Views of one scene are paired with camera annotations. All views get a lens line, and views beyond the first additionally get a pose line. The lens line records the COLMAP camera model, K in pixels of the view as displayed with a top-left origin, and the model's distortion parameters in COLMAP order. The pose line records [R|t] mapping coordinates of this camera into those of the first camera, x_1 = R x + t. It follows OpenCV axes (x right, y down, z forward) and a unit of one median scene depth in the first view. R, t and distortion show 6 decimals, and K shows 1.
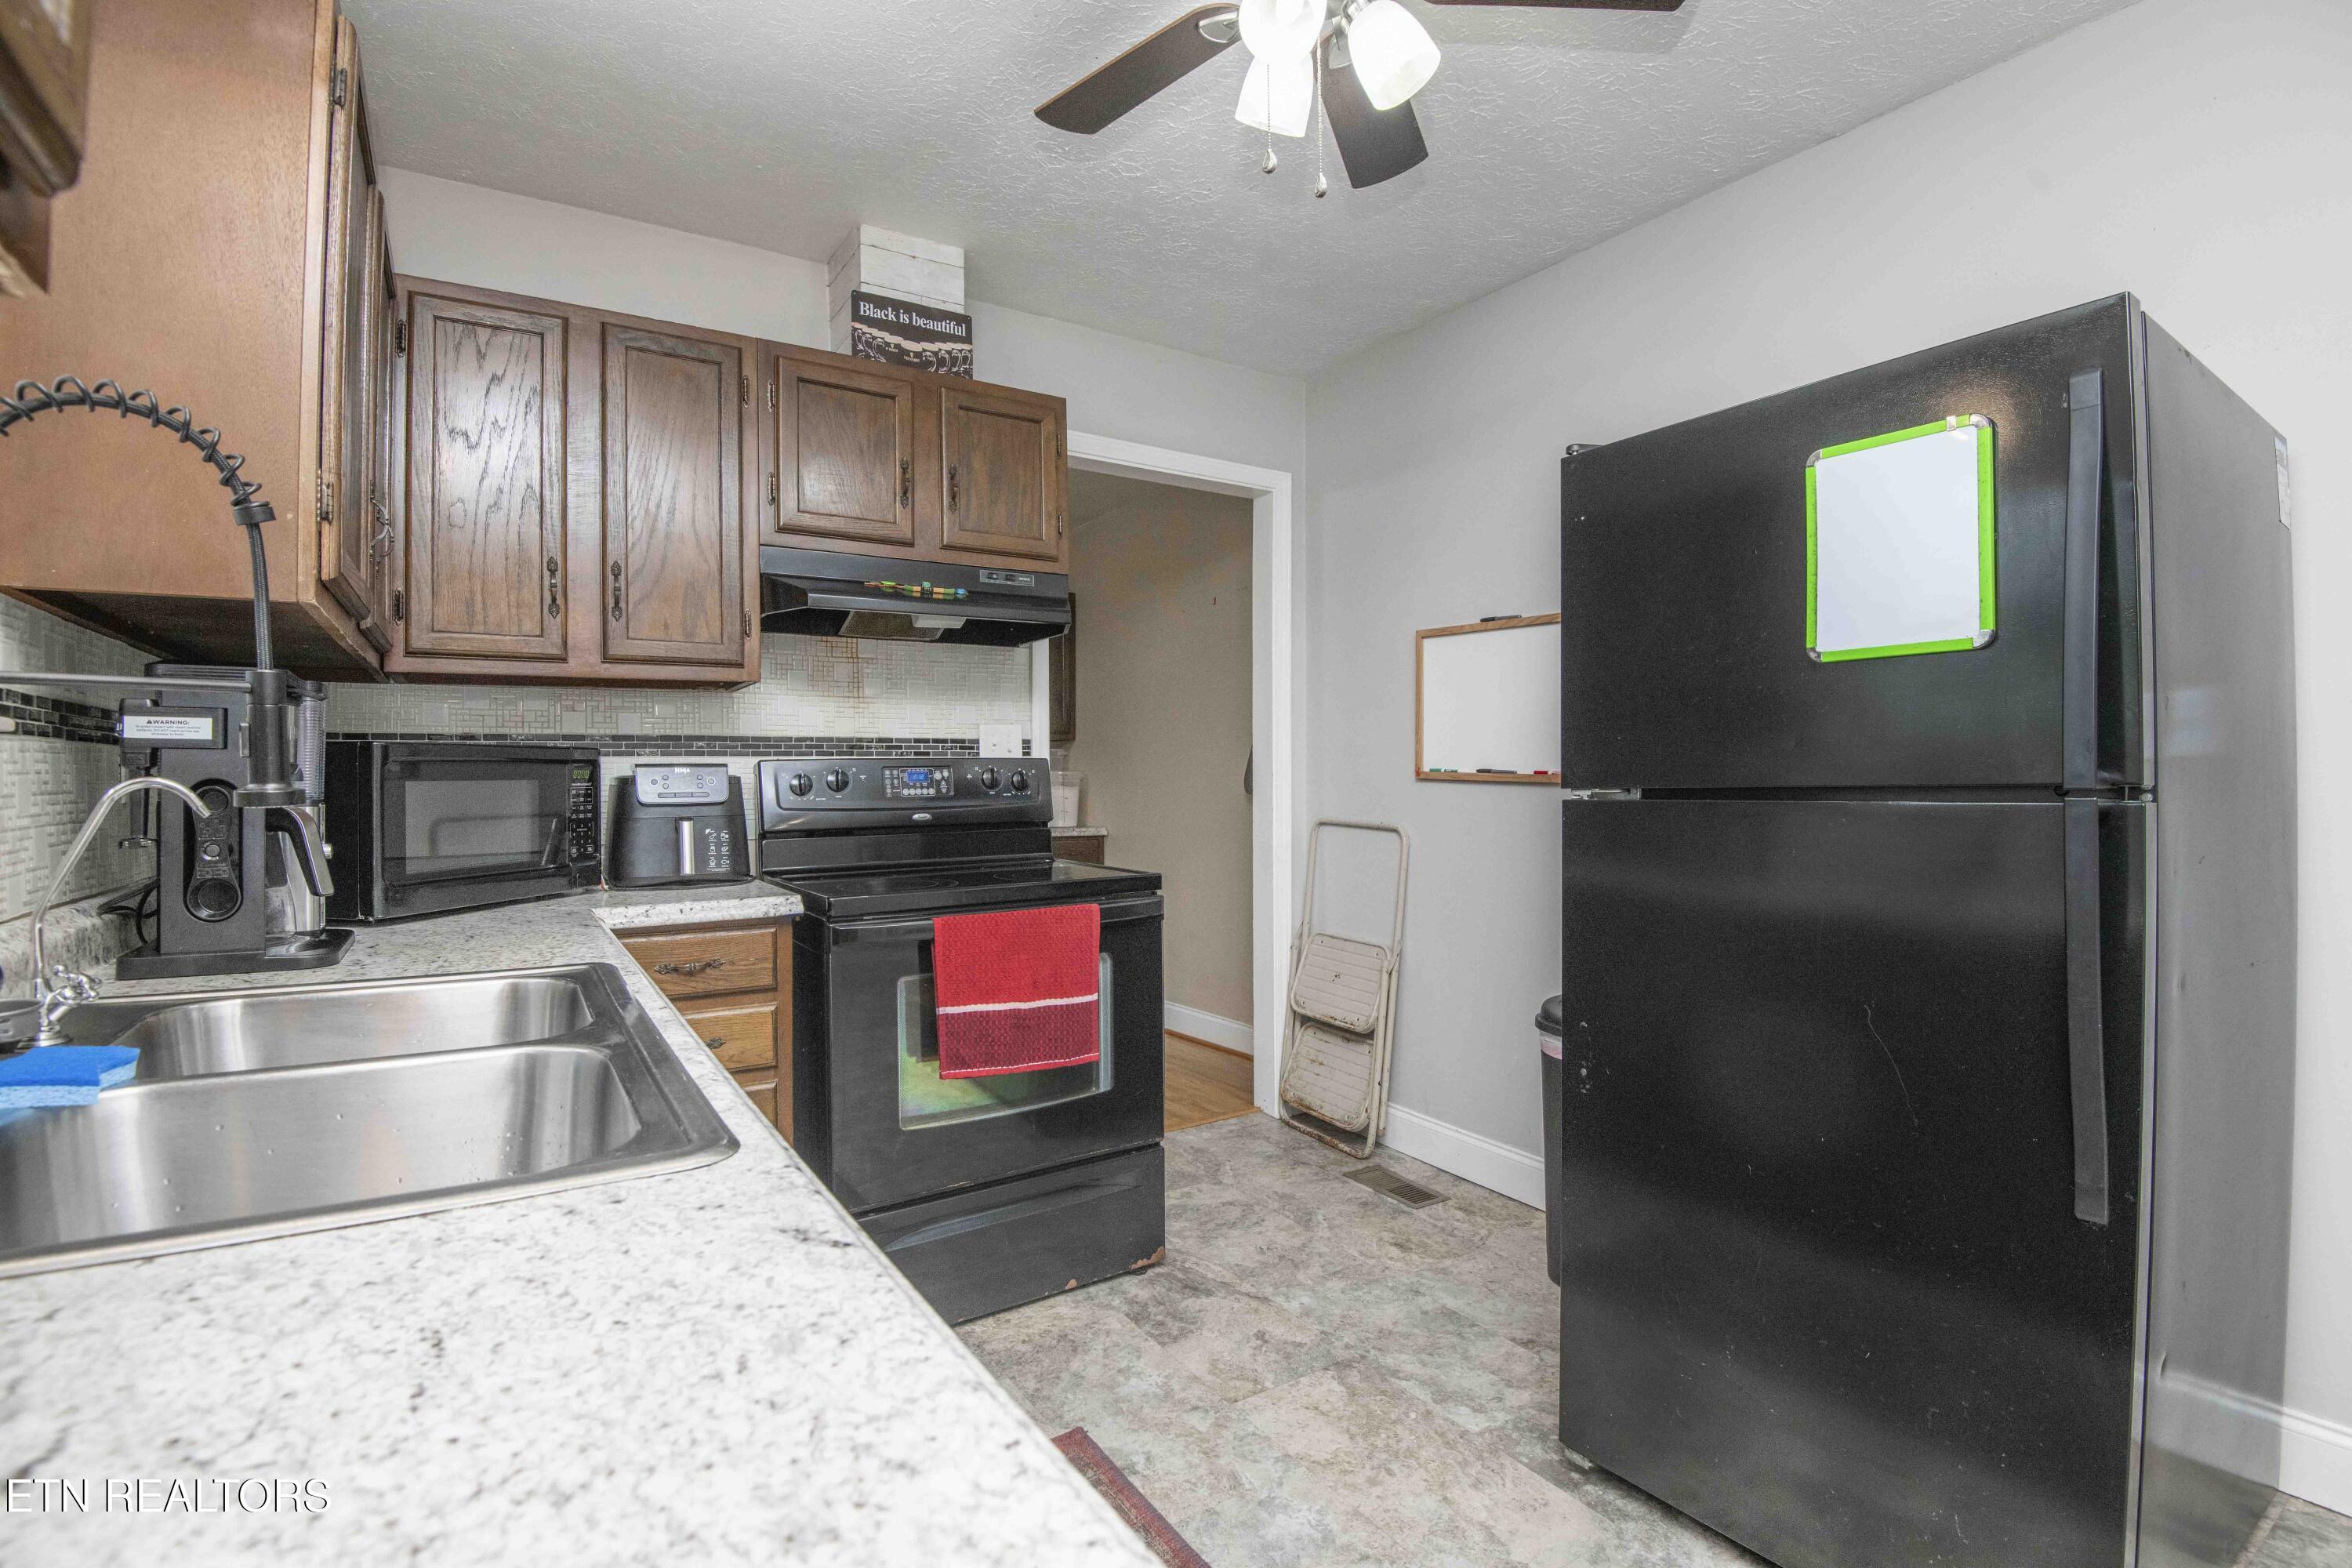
lens RADIAL K [[1092.6, 0, 1176.0], [0, 1092.6, 784.0], [0, 0, 1]] dist [0.001475, -0.035626]
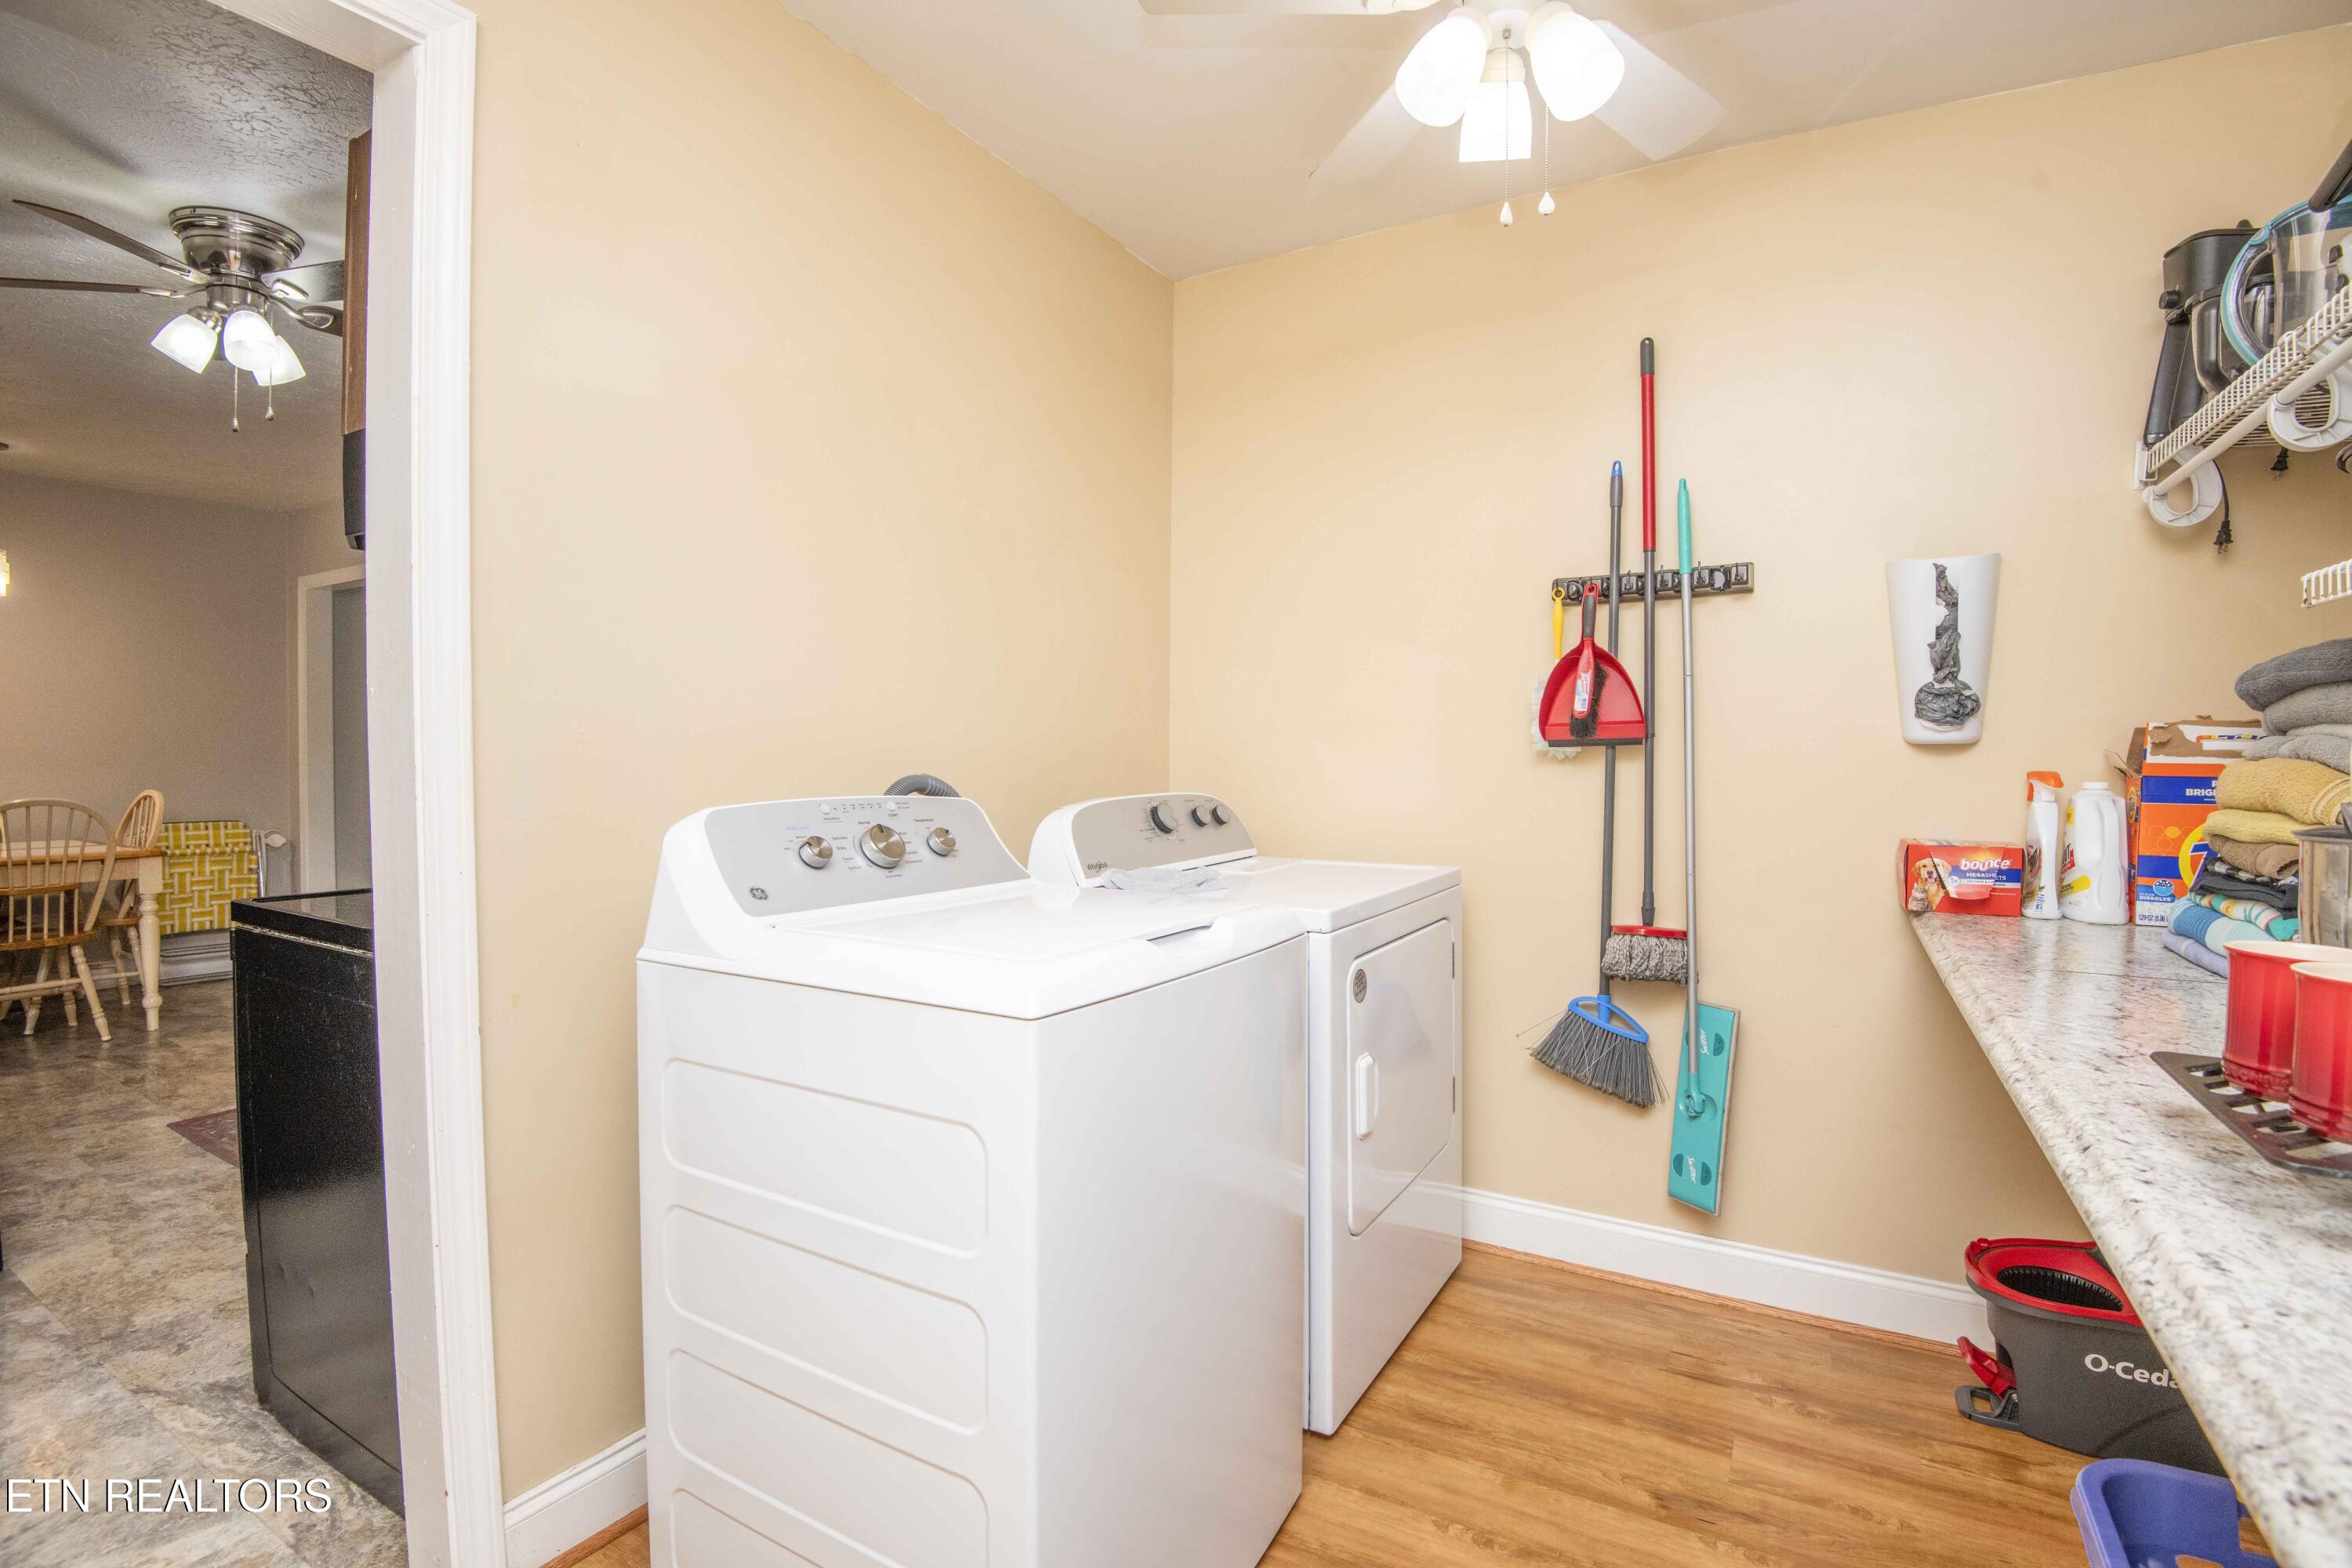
lens RADIAL K [[1117.2, 0, 1176.0], [0, 1117.2, 784.0], [0, 0, 1]] dist [-0.002421, -0.019259]
pose [[-0.901695, 0.018723, -0.431967, -0.266512], [0.000163, 0.999077, 0.042962, -0.030091], [0.432372, 0.038668, -0.900866, 1.918617]]
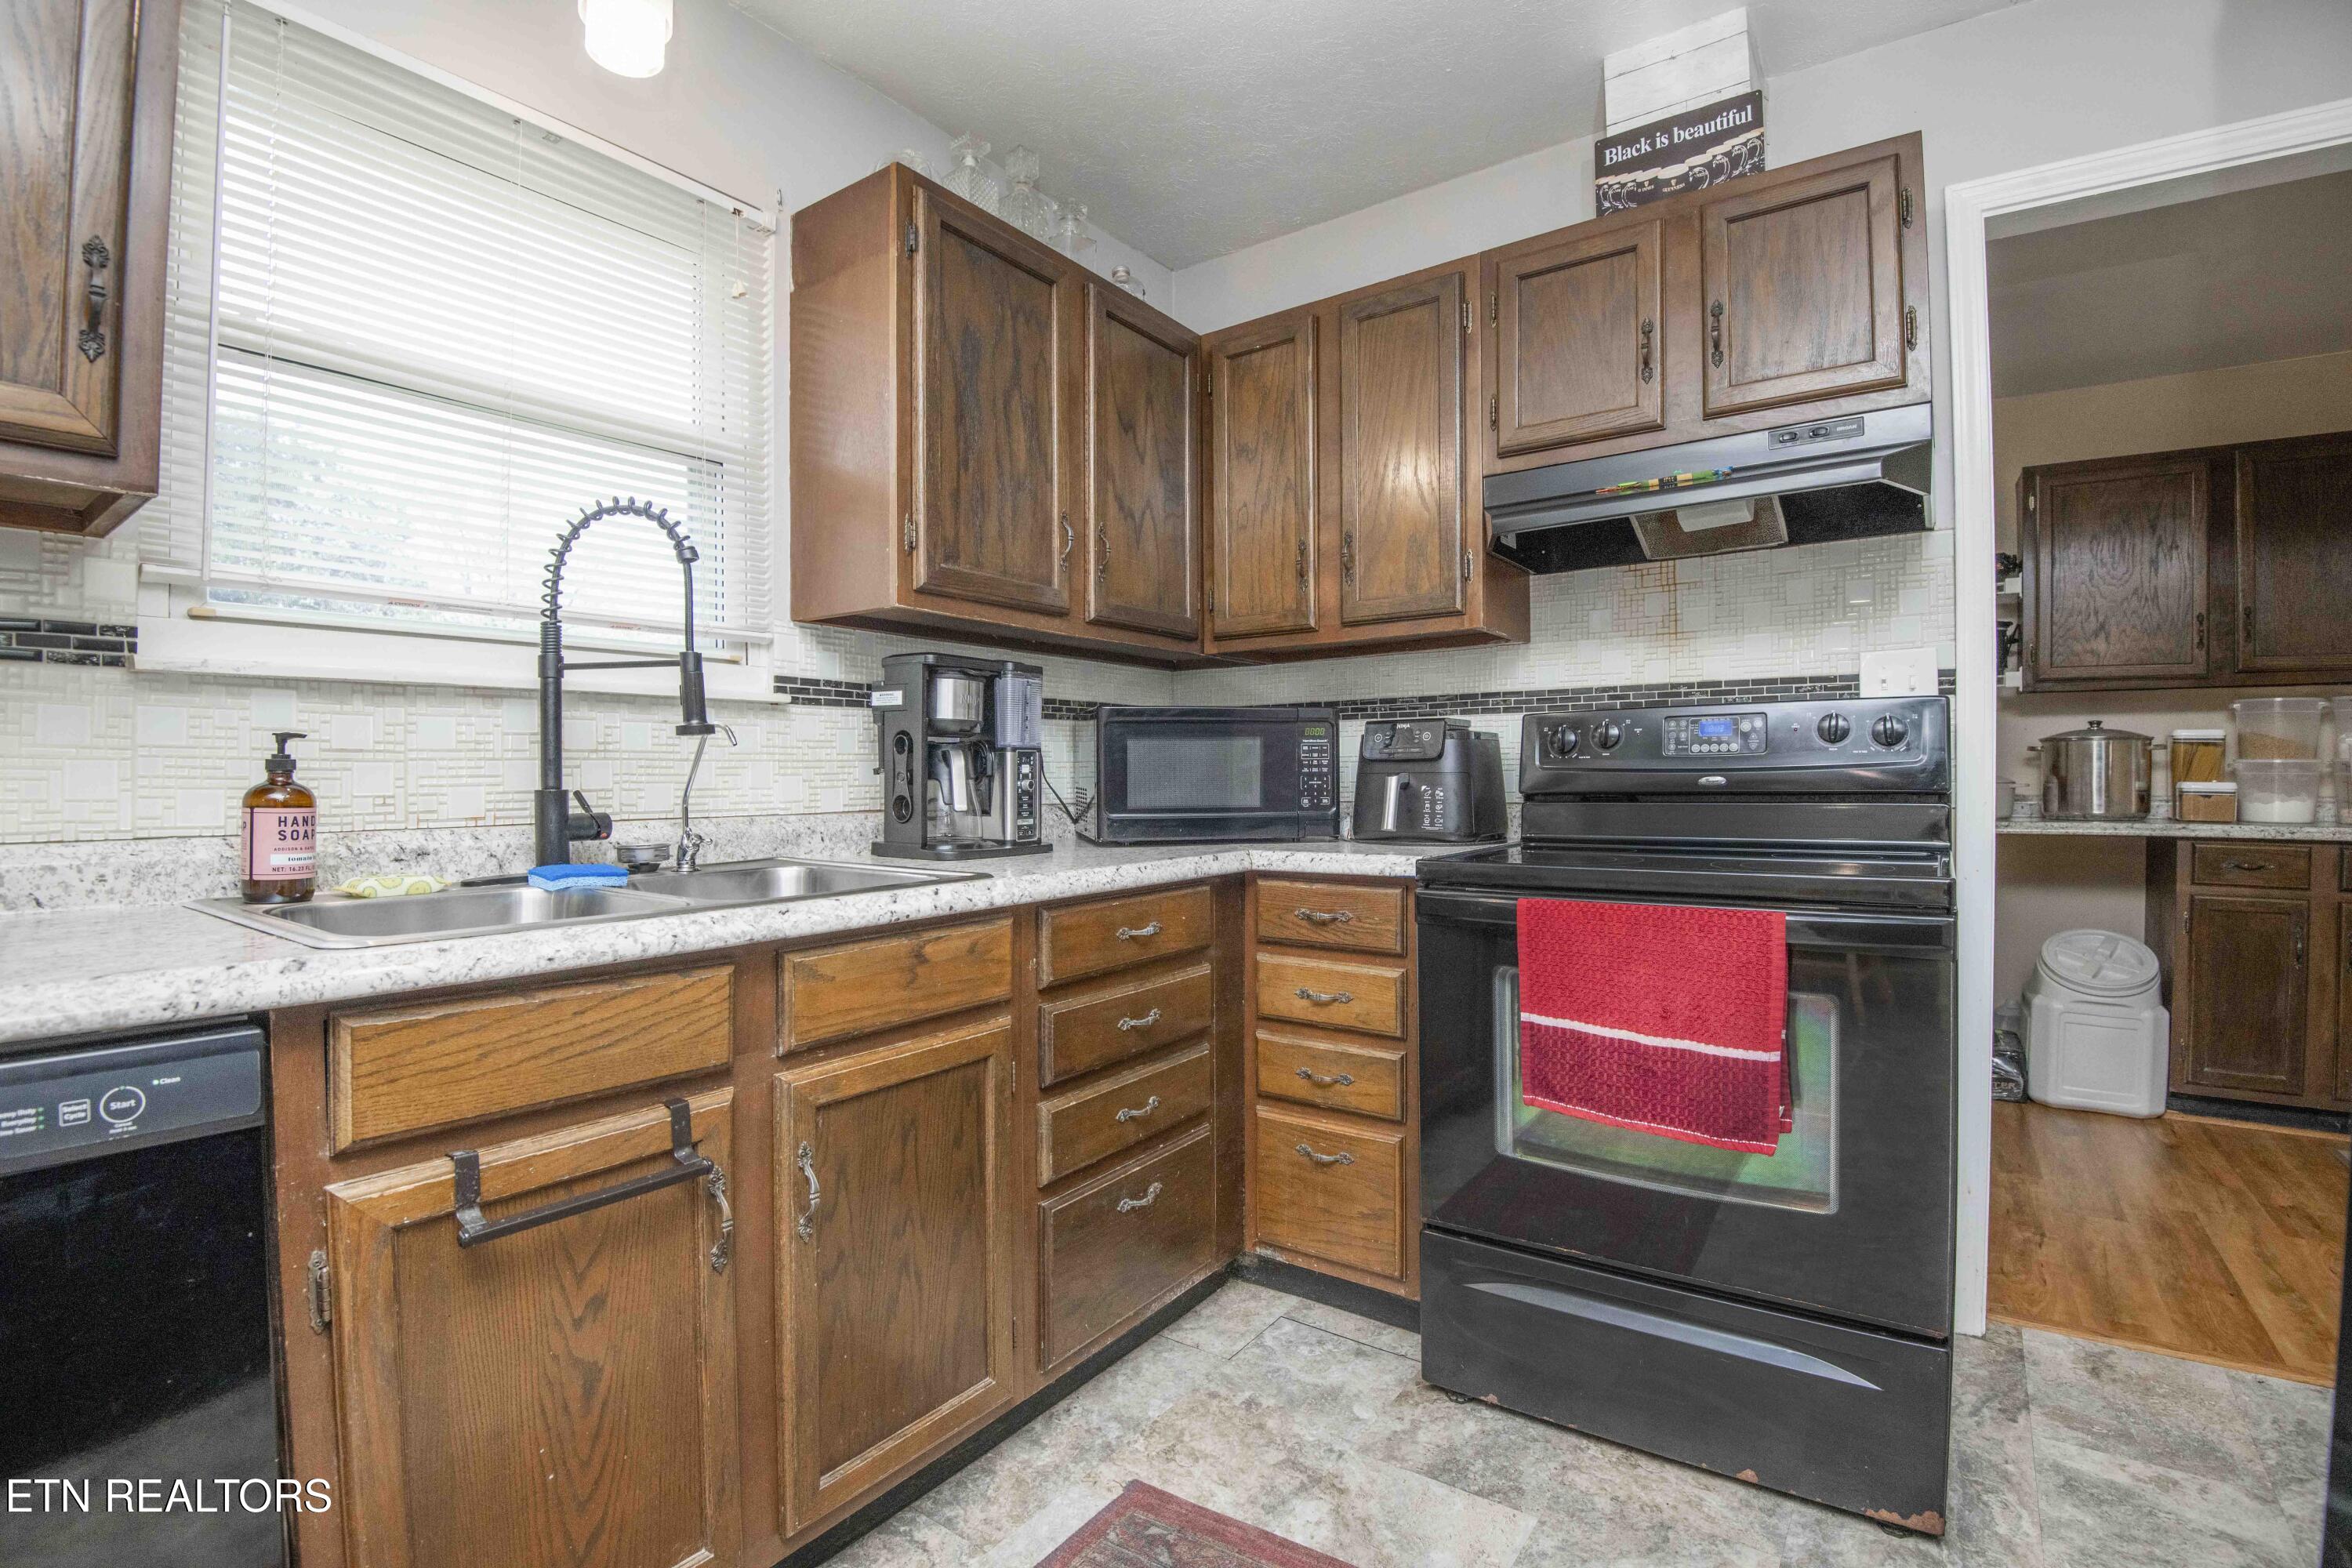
lens RADIAL K [[1087.0, 0, 1184.2], [0, 1087.0, 781.9], [0, 0, 1]] dist [-0.009207, -0.021500]
pose [[0.378035, 0.009120, -0.925746, 0.346084], [-0.003356, 0.999958, 0.008481, 0.027548], [0.925785, -0.000099, 0.378050, 0.400274]]
